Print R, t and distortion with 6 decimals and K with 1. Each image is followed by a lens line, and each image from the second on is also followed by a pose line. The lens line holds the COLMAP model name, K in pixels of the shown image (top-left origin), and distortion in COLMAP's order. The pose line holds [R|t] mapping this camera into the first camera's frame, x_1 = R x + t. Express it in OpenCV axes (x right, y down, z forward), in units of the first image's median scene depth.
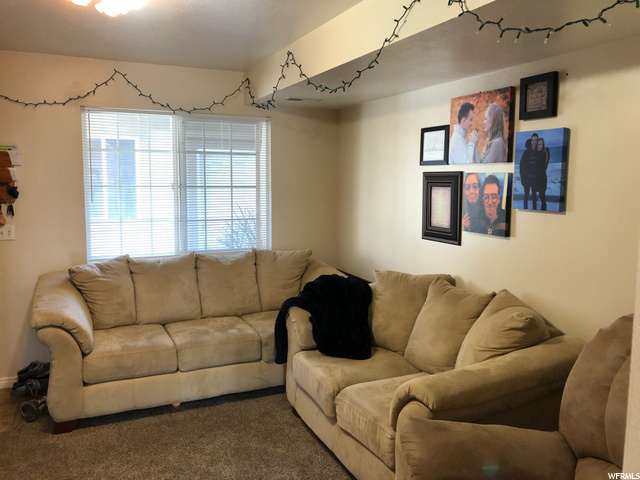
lens RADIAL K [[526.5, 0, 318.0], [0, 526.5, 236.4], [0, 0, 1]] dist [0.007539, -0.007732]
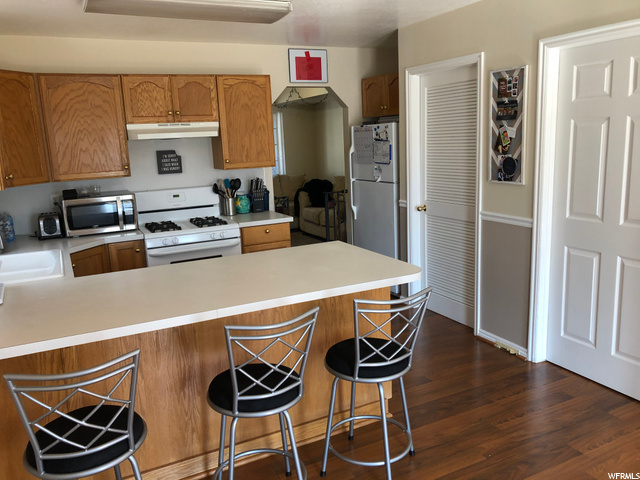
lens RADIAL K [[526.5, 0, 318.0], [0, 526.5, 236.4], [0, 0, 1]] dist [0.007539, -0.007732]
pose [[0.997806, -0.056408, 0.034653, -0.059971], [0.053600, 0.995571, 0.077236, 0.145438], [-0.038856, -0.075209, 0.996410, -1.390368]]
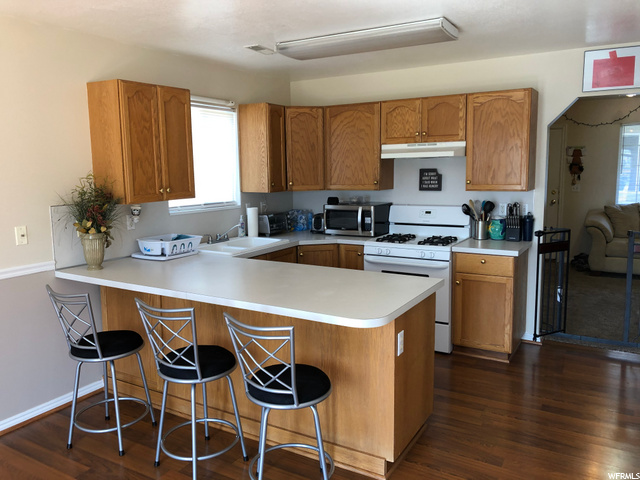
lens RADIAL K [[526.5, 0, 318.0], [0, 526.5, 236.4], [0, 0, 1]] dist [0.007539, -0.007732]
pose [[0.578060, 0.094135, -0.810546, 0.559984], [-0.067985, 0.995426, 0.067122, 0.118652], [0.813157, 0.016304, 0.581816, -1.102252]]
